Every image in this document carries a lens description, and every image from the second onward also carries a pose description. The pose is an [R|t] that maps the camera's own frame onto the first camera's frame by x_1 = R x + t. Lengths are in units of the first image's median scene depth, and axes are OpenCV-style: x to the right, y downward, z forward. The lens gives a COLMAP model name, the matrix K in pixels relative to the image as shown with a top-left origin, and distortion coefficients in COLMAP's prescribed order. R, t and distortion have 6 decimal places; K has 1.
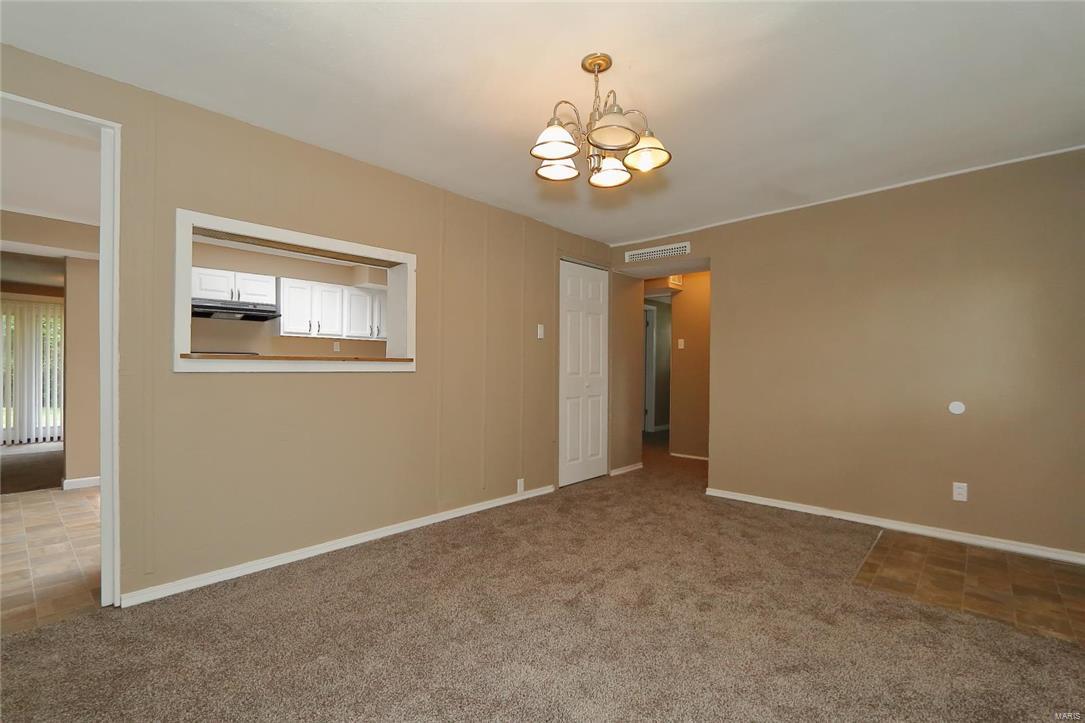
lens RADIAL K [[504.3, 0, 539.5], [0, 504.3, 368.3], [0, 0, 1]] dist [0.001731, 0.000134]
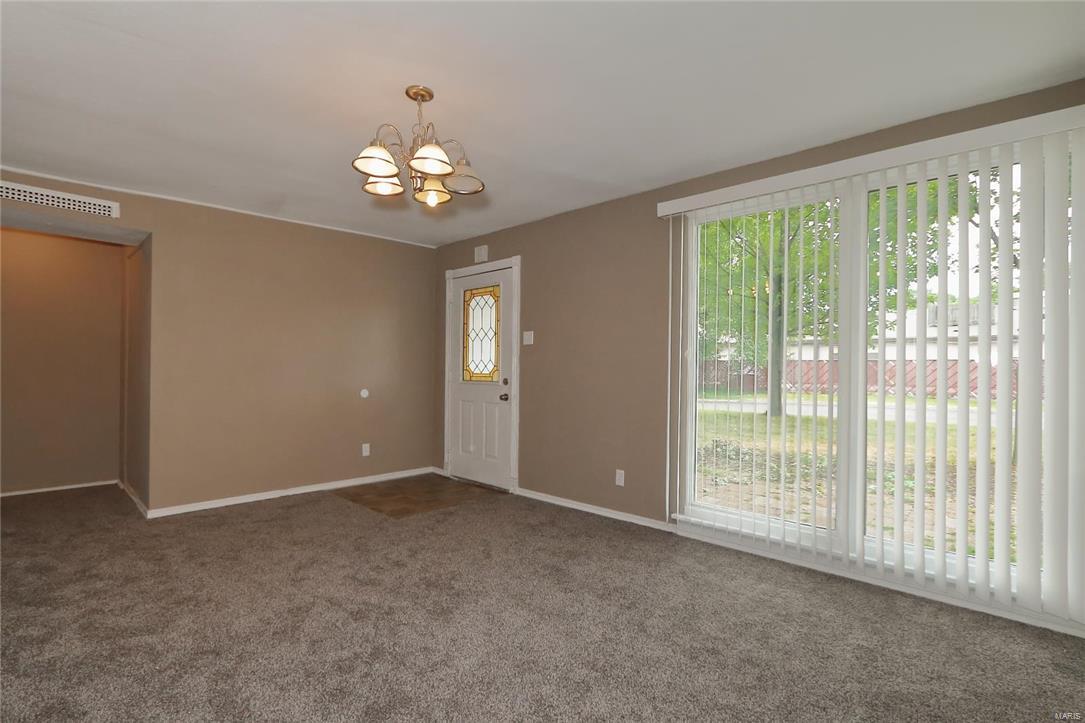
lens RADIAL K [[504.3, 0, 540.0], [0, 504.3, 363.7], [0, 0, 1]] dist [0.001731, 0.000134]
pose [[0.020744, 0.002309, 0.999782, -0.612929], [-0.010982, 0.999938, -0.002081, -0.011531], [-0.999725, -0.010936, 0.020768, 0.432836]]
